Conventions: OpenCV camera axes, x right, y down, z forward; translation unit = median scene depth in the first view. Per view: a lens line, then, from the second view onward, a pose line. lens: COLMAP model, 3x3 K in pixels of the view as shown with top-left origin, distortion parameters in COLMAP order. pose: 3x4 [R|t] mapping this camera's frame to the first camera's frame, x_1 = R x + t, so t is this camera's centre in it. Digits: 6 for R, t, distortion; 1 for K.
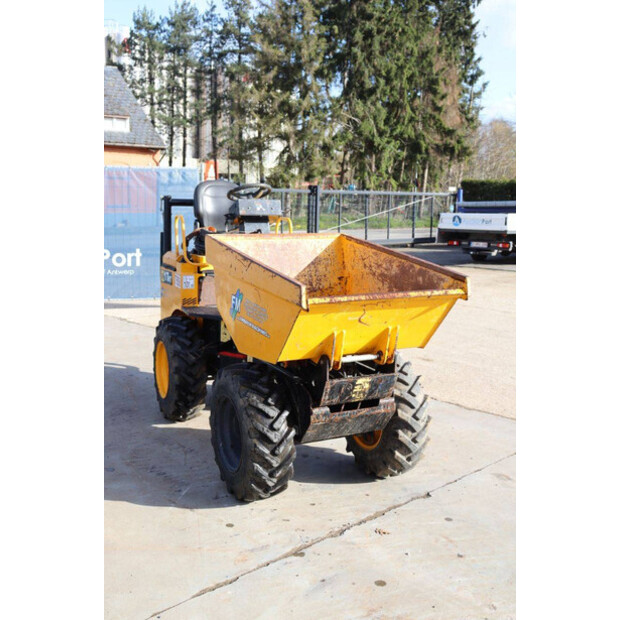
lens RADIAL K [[681.7, 0, 310.0], [0, 681.7, 310.0], [0, 0, 1]] dist [-0.028374, 0.005738]
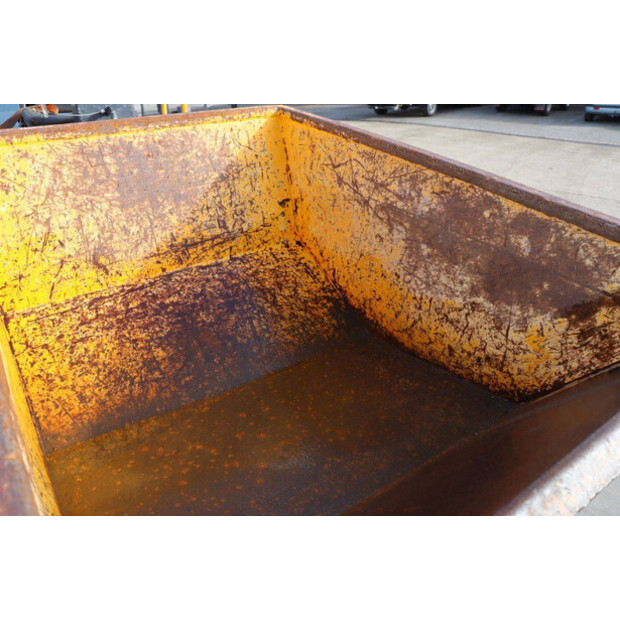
lens RADIAL K [[510.6, 0, 310.0], [0, 510.6, 310.0], [0, 0, 1]] dist [-0.167399, 0.140814]
pose [[0.989155, -0.093052, 0.113641, 0.017984], [0.055190, 0.952488, 0.299534, -0.096150], [-0.136114, -0.290014, 0.947293, 0.756846]]
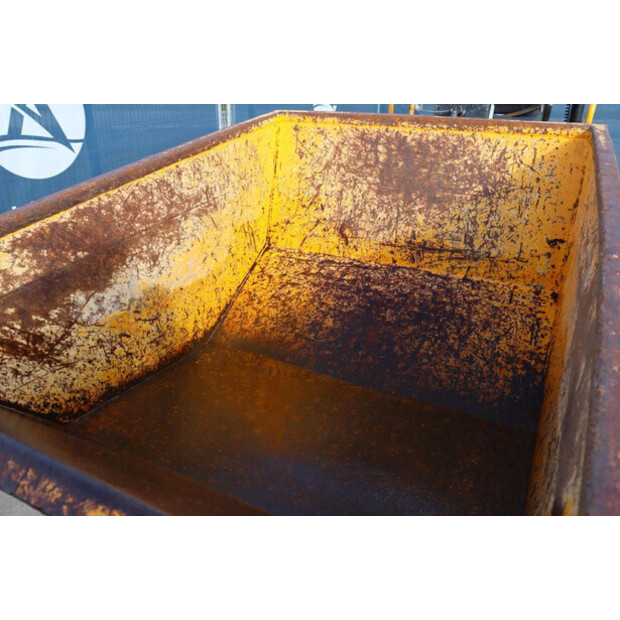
lens RADIAL K [[510.6, 0, 310.0], [0, 510.6, 310.0], [0, 0, 1]] dist [-0.167399, 0.140814]
pose [[0.587203, 0.325618, -0.741057, 0.222567], [-0.120552, 0.940489, 0.317723, -0.099772], [0.800413, -0.097232, 0.591511, 0.848279]]
